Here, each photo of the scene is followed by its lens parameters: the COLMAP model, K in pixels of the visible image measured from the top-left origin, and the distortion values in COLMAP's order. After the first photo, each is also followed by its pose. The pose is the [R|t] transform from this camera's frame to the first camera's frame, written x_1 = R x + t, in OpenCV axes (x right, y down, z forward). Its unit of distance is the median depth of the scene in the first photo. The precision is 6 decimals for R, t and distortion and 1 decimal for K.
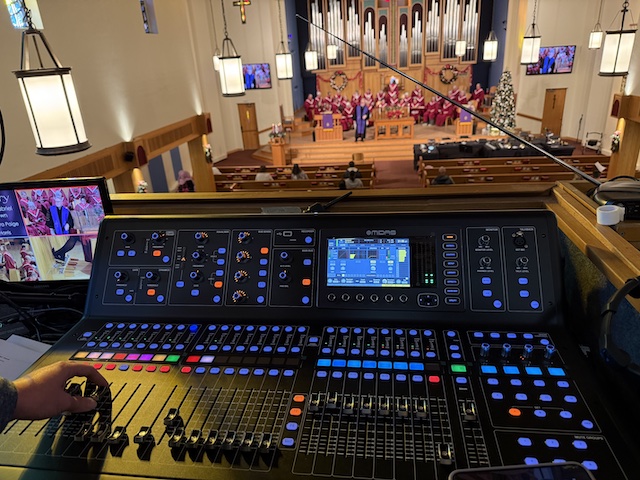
lens RADIAL K [[453.7, 0, 317.4], [0, 453.7, 247.9], [0, 0, 1]] dist [0.055720, -0.091468]
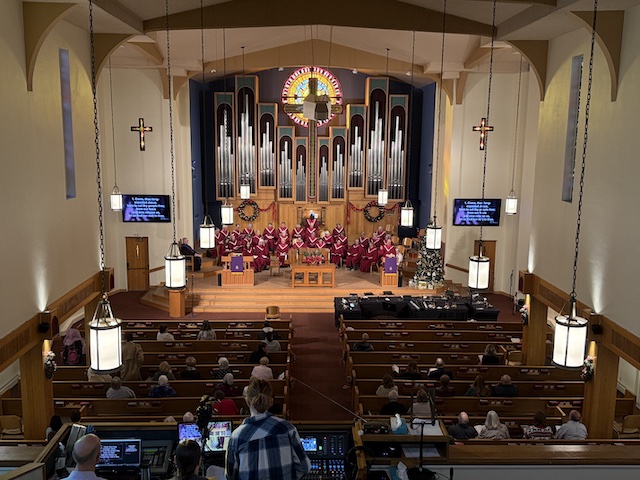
lens RADIAL K [[673.6, 0, 320.0], [0, 673.6, 240.0], [0, 0, 1]] dist [0.120161, -0.019888]
pose [[0.984153, 0.046056, 0.171233, -0.042884], [-0.002993, 0.969857, -0.243657, -0.012361], [-0.177294, 0.239284, 0.954626, -0.252440]]
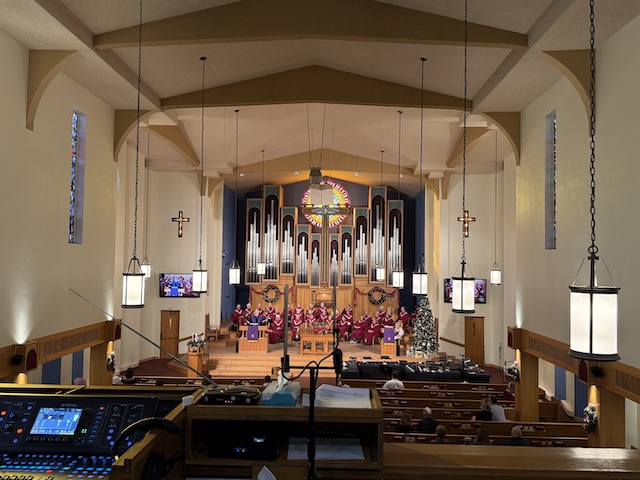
lens RADIAL K [[498.1, 0, 320.0], [0, 498.1, 240.0], [0, 0, 1]] dist [0.124300, -0.161194]
pose [[0.991622, 0.080598, 0.100947, 0.041136], [-0.028200, 0.897693, -0.439718, 0.011367], [-0.126060, 0.433187, 0.892445, -0.061956]]
